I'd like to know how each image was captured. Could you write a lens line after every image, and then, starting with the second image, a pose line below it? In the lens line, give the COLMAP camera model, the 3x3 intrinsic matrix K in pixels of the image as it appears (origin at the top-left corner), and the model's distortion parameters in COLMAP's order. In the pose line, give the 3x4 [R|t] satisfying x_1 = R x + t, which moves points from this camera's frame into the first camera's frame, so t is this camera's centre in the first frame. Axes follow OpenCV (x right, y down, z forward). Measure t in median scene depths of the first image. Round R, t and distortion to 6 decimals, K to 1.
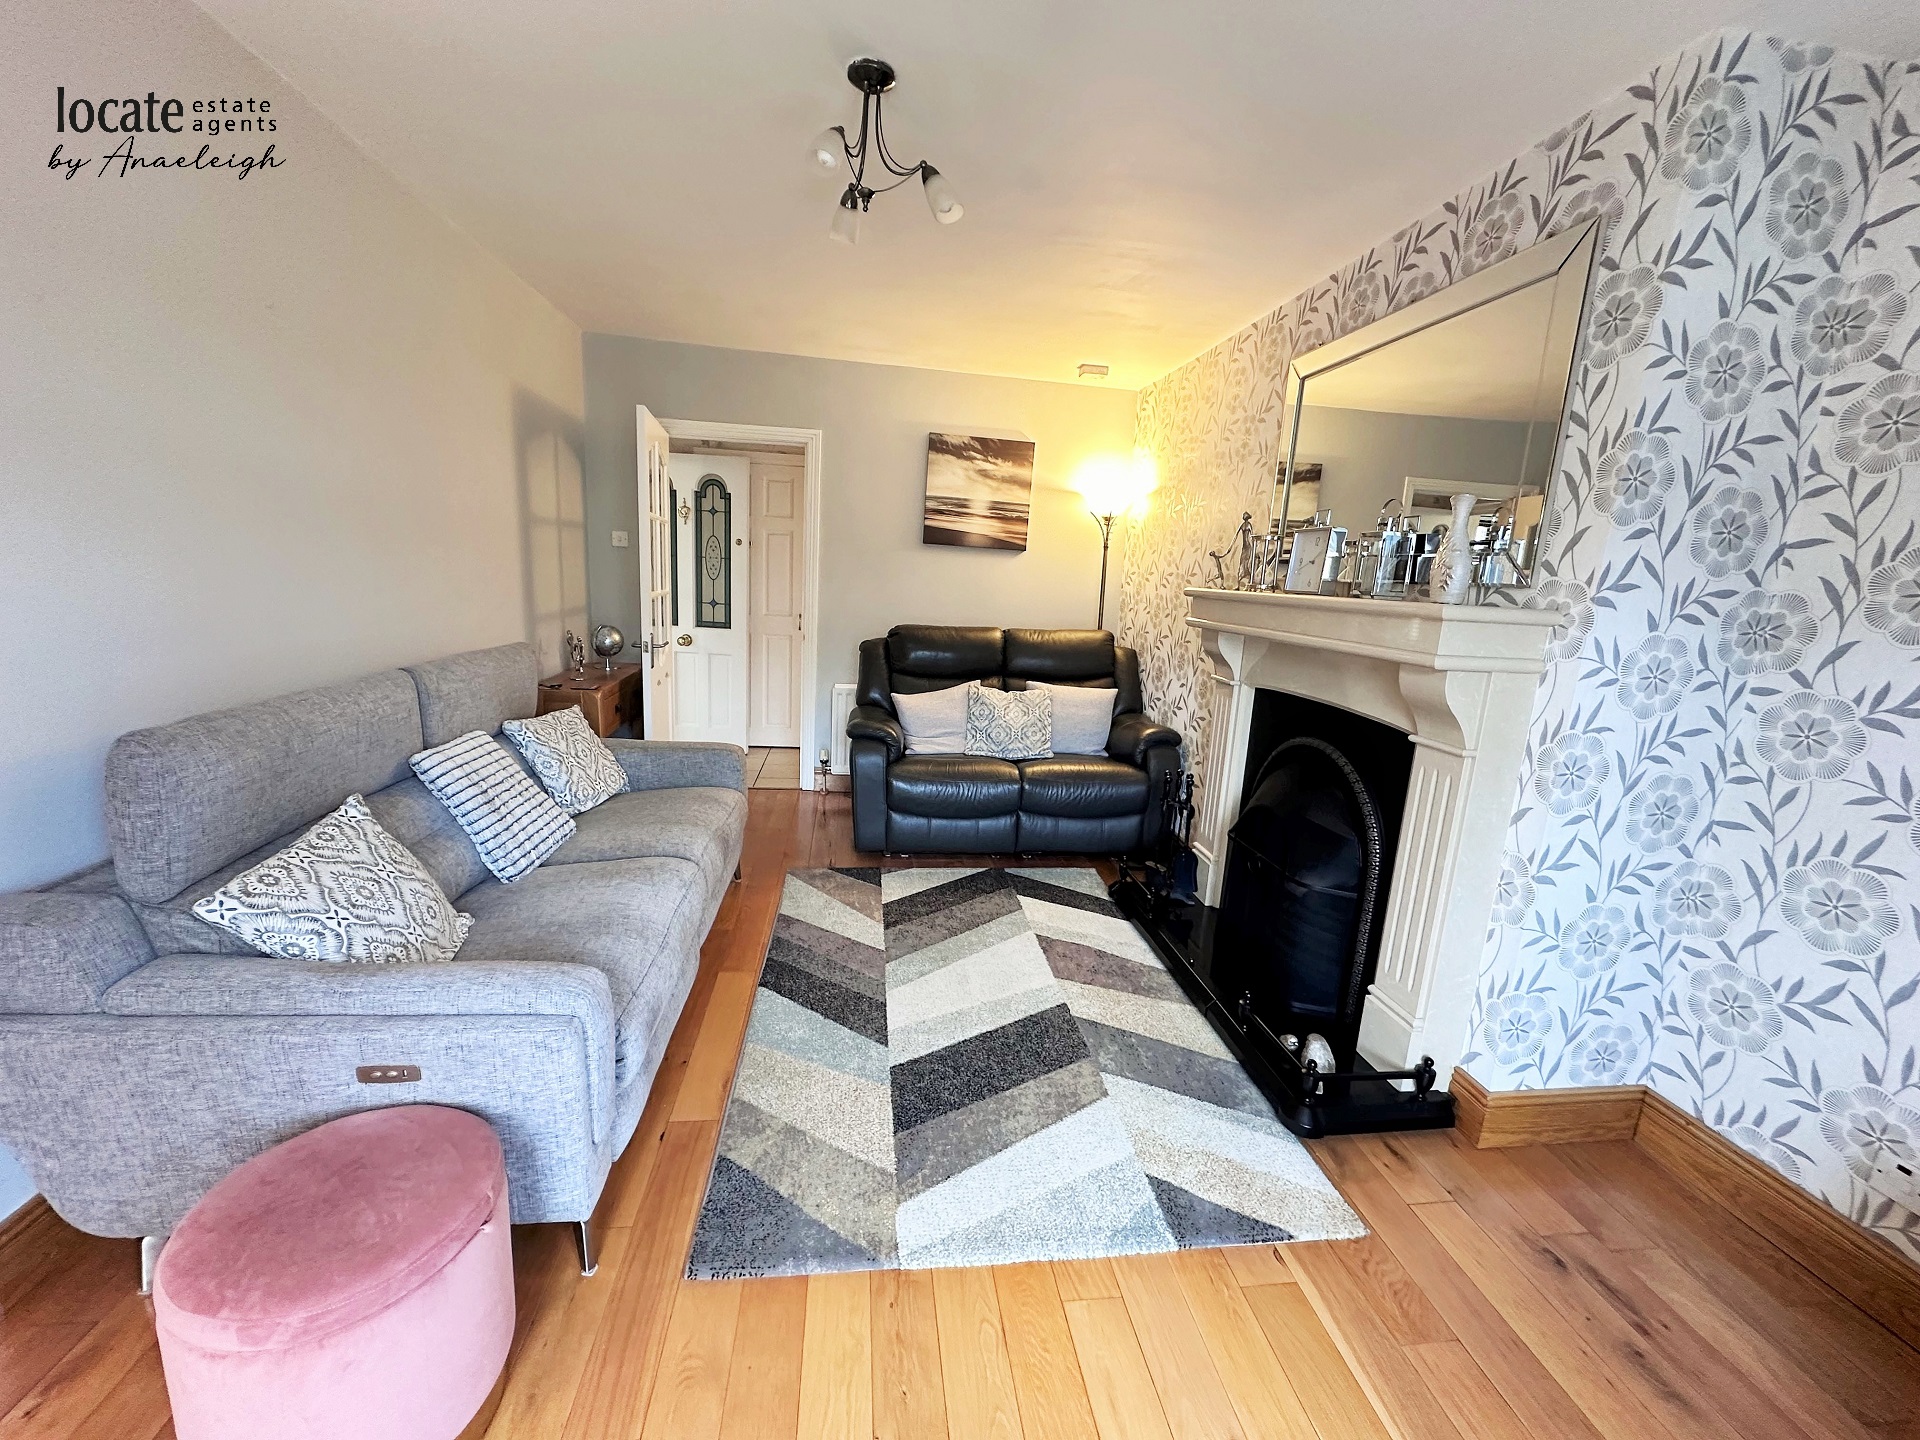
lens RADIAL K [[760.9, 0, 957.9], [0, 760.9, 718.2], [0, 0, 1]] dist [-0.002248, -0.000435]
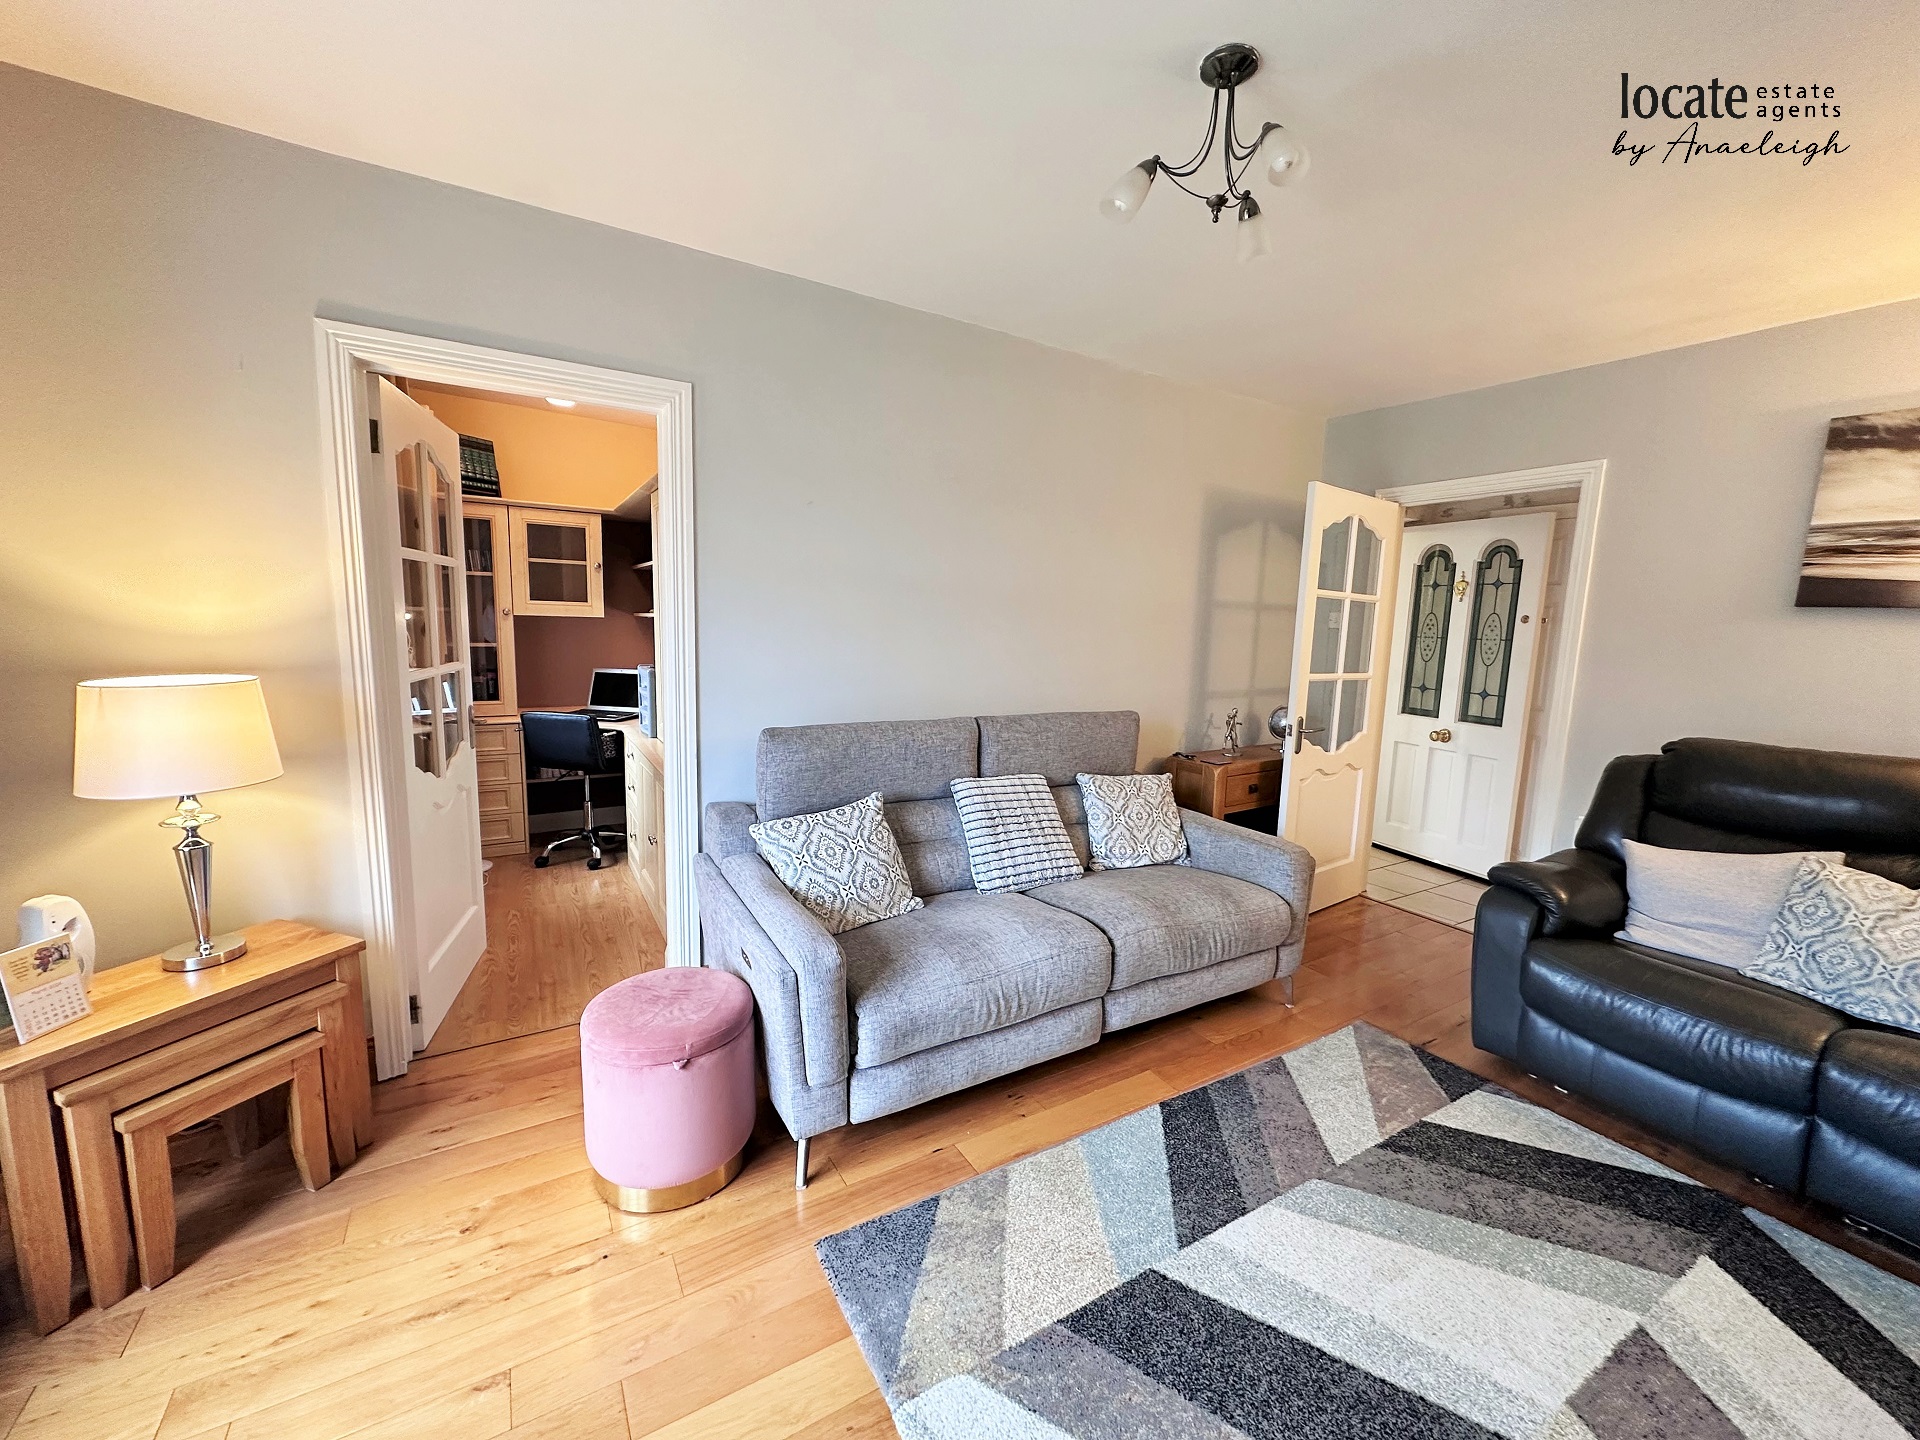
lens RADIAL K [[760.9, 0, 961.3], [0, 760.9, 720.6], [0, 0, 1]] dist [-0.002248, -0.000435]
pose [[0.404705, 0.078563, -0.911066, 0.394937], [-0.183948, 0.982931, 0.003049, -0.045707], [0.895755, 0.166355, 0.412249, 0.330206]]
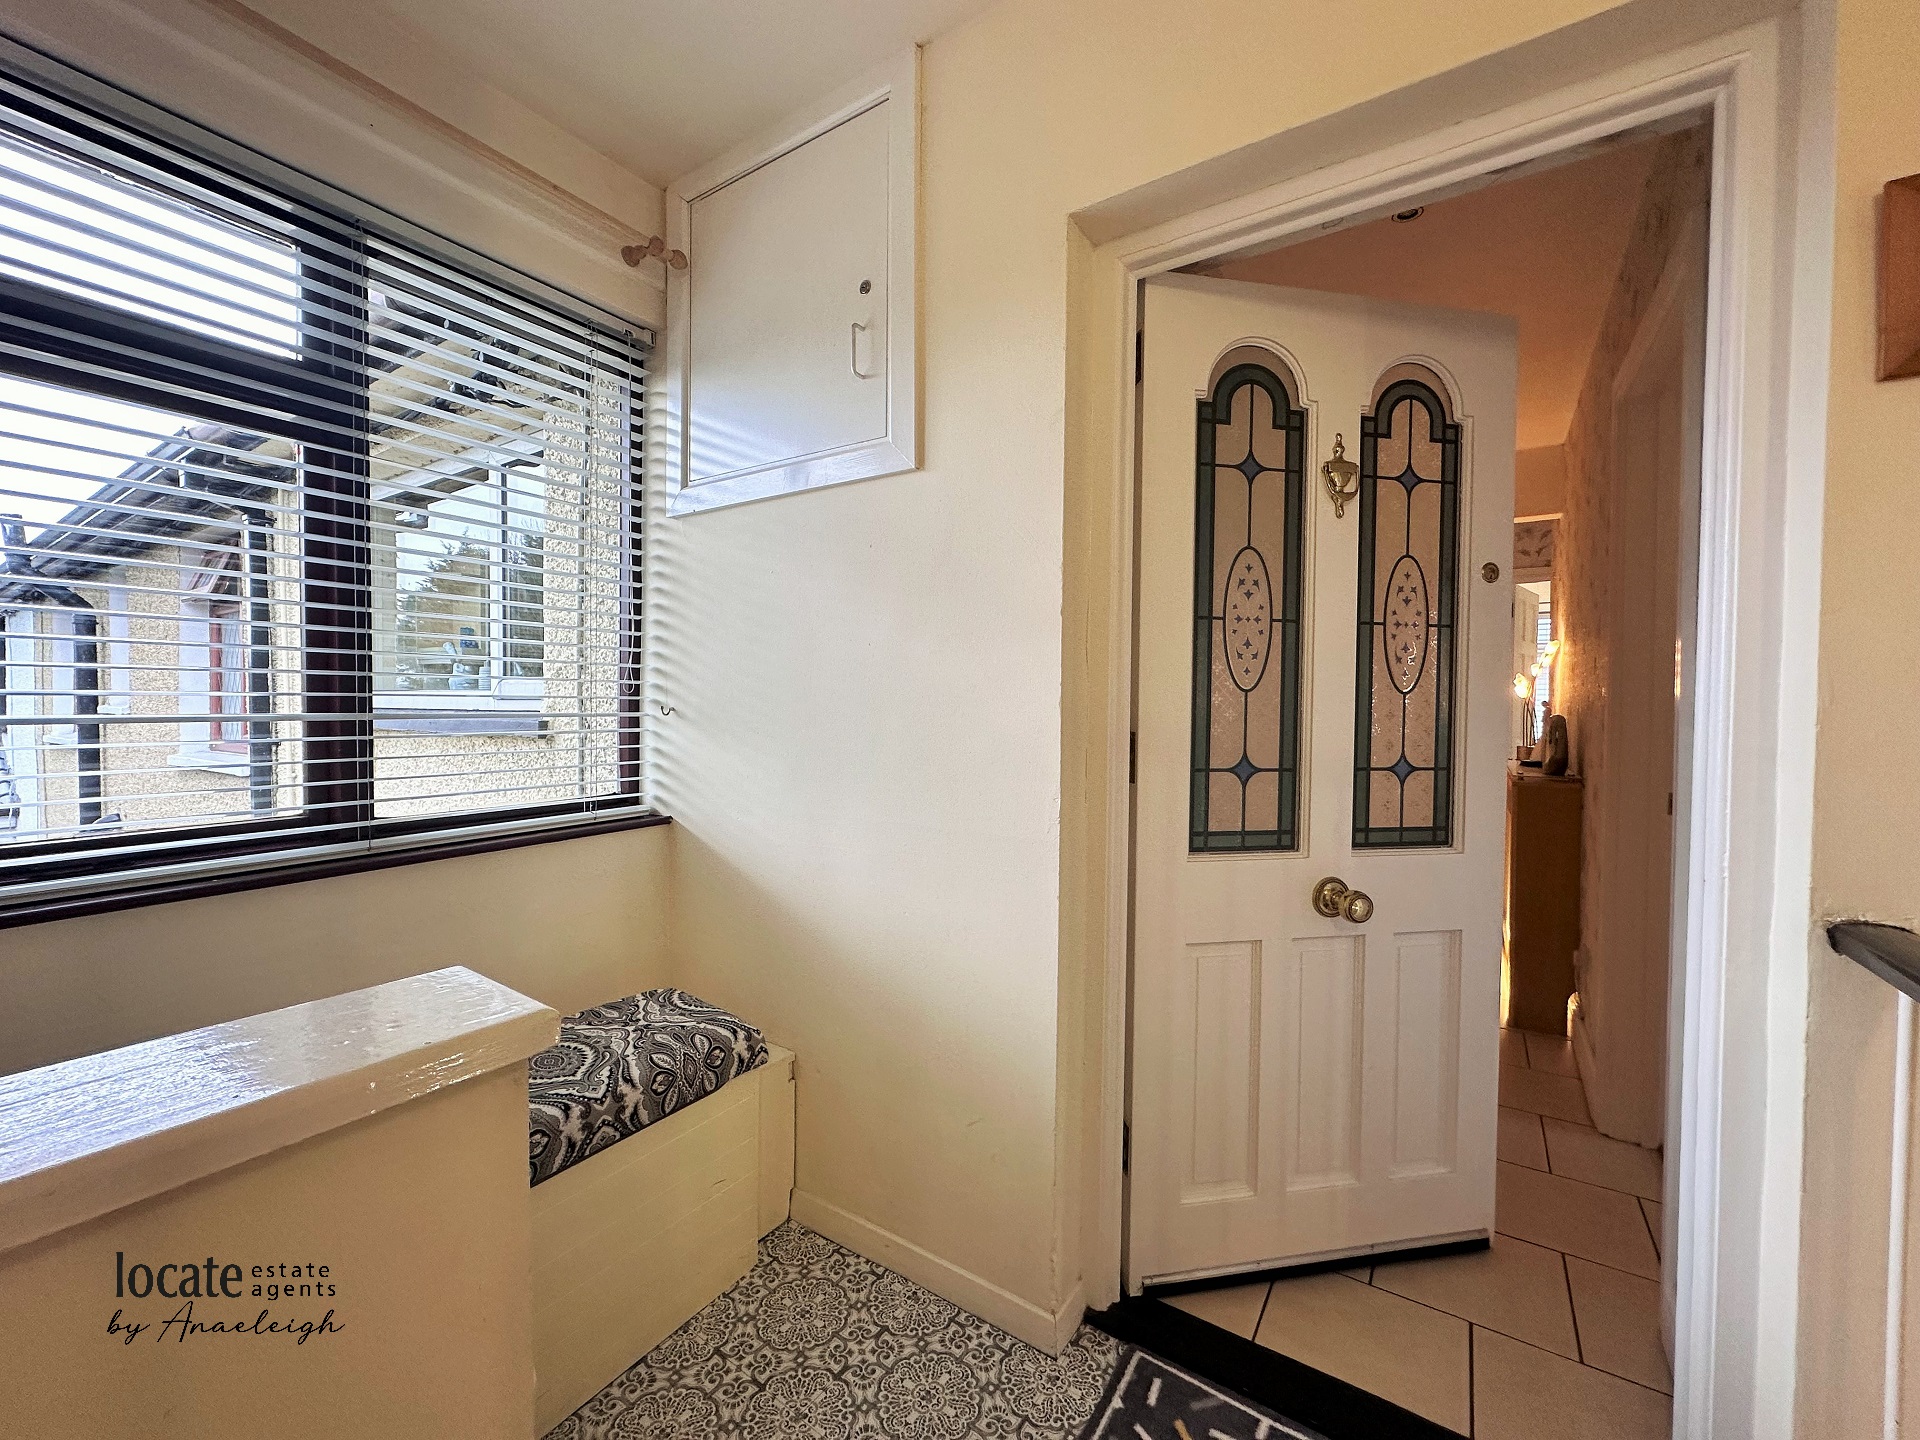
lens RADIAL K [[760.9, 0, 962.5], [0, 760.9, 719.5], [0, 0, 1]] dist [-0.002248, -0.000435]
pose [[0.973326, -0.045419, 0.224888, -0.921959], [0.082436, 0.983982, -0.158062, -0.242802], [-0.214107, 0.172385, 0.961479, 1.319379]]
